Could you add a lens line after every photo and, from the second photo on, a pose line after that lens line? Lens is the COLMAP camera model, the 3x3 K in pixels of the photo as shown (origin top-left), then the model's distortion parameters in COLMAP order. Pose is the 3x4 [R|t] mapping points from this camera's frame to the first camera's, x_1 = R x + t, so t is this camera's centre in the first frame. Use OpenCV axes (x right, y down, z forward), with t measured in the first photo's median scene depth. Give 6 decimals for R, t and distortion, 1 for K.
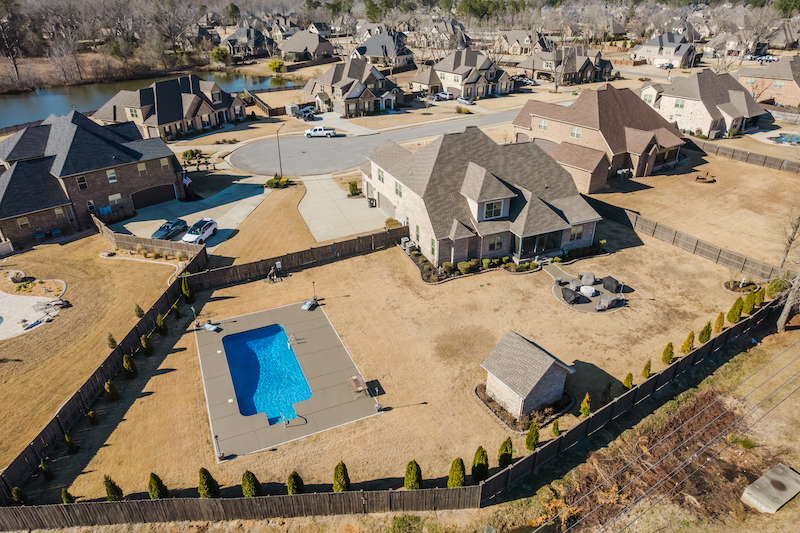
lens RADIAL K [[514.3, 0, 402.5], [0, 514.3, 265.2], [0, 0, 1]] dist [-0.089370, 0.084558]
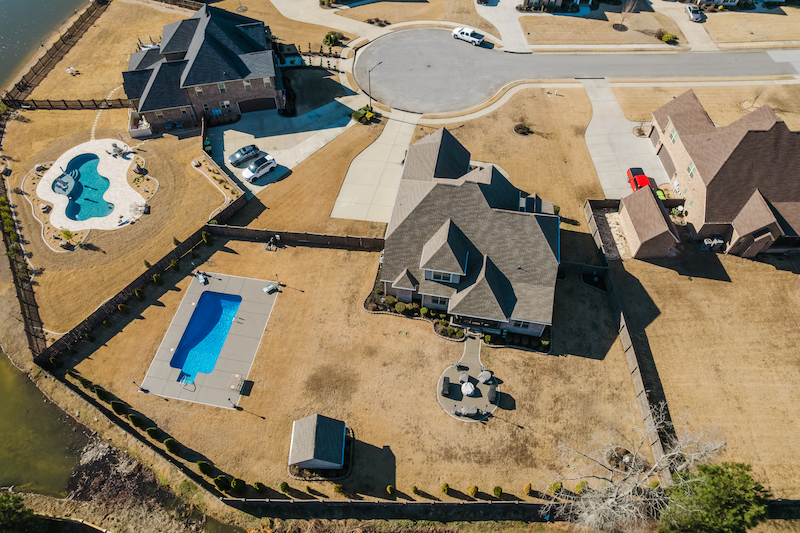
lens RADIAL K [[522.6, 0, 400.0], [0, 522.6, 266.5], [0, 0, 1]] dist [-0.071570, 0.058796]
pose [[0.829634, 0.446185, -0.335599, 0.416986], [-0.261005, 0.841328, 0.473333, -0.555758], [0.493543, -0.305100, 0.814450, 0.074279]]
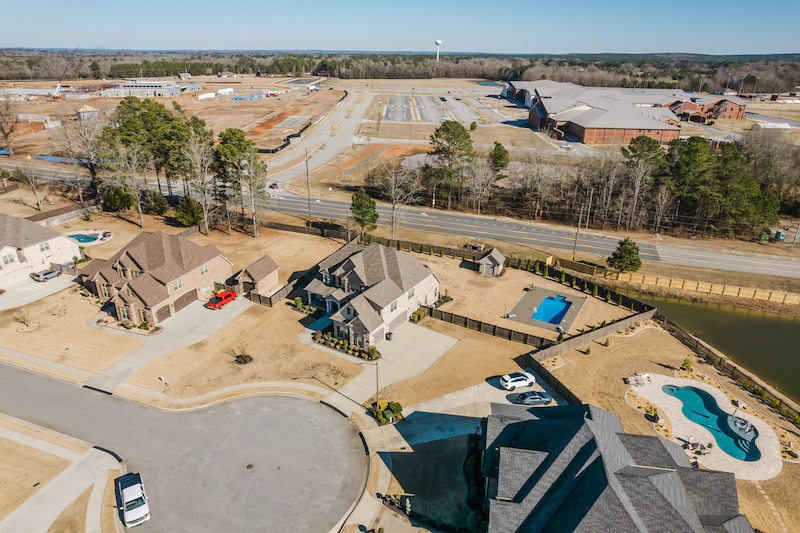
lens RADIAL K [[514.3, 0, 402.5], [0, 514.3, 265.2], [0, 0, 1]] dist [-0.089370, 0.084558]
pose [[-0.569168, -0.324957, 0.755282, -1.080146], [0.375604, 0.714381, 0.590408, -1.087641], [-0.731416, 0.619728, -0.284548, 1.392911]]
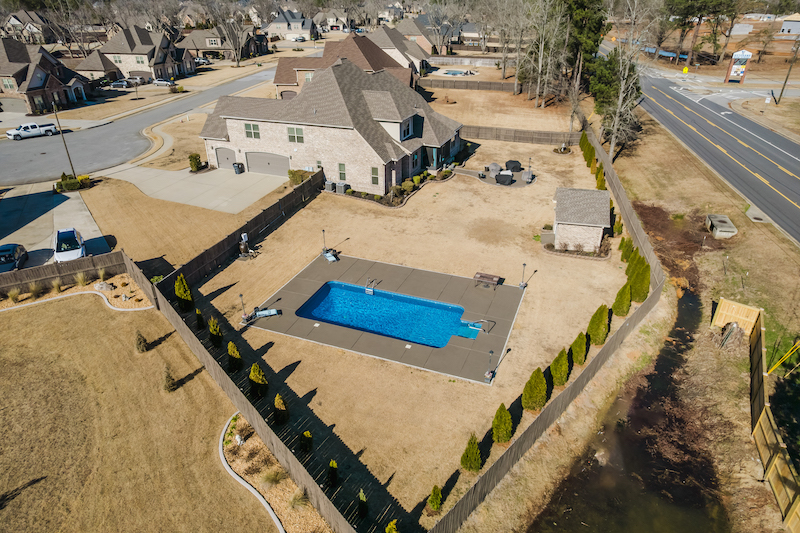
lens RADIAL K [[514.3, 0, 402.5], [0, 514.3, 265.2], [0, 0, 1]] dist [-0.089370, 0.084558]
pose [[0.715043, -0.327908, 0.617406, -0.509807], [0.327625, 0.937360, 0.118401, 0.023634], [-0.617555, 0.117616, 0.777684, 0.206214]]
